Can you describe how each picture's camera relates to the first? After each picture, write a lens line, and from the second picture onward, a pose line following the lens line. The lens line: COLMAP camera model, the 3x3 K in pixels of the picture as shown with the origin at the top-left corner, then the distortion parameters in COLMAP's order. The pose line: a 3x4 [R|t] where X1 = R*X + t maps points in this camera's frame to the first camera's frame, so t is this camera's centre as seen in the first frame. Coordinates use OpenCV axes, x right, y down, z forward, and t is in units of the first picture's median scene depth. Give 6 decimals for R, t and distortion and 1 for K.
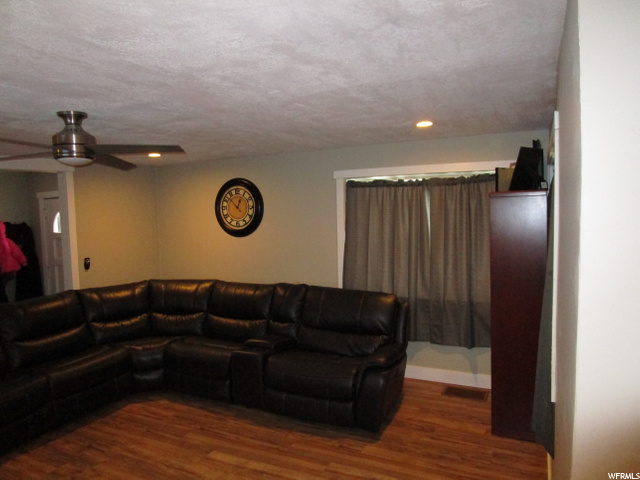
lens RADIAL K [[455.3, 0, 320.0], [0, 455.3, 240.0], [0, 0, 1]] dist [-0.029126, 0.004320]
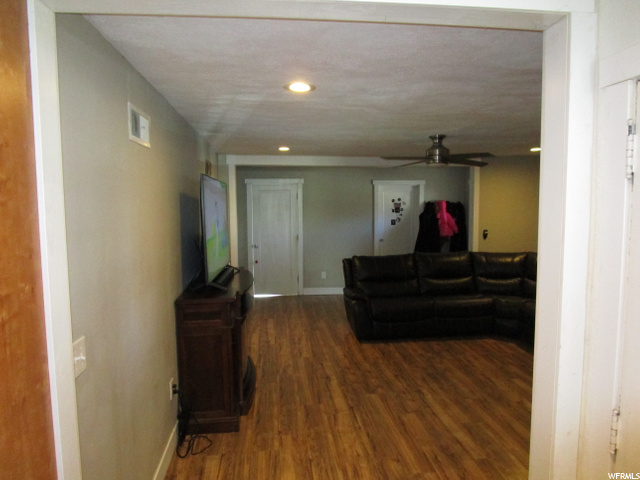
lens RADIAL K [[455.3, 0, 320.0], [0, 455.3, 240.0], [0, 0, 1]] dist [-0.029126, 0.004320]
pose [[0.546867, 0.096638, -0.831623, 0.416511], [-0.061718, 0.995267, 0.075069, -0.000706], [0.834941, 0.010273, 0.550243, -0.176887]]
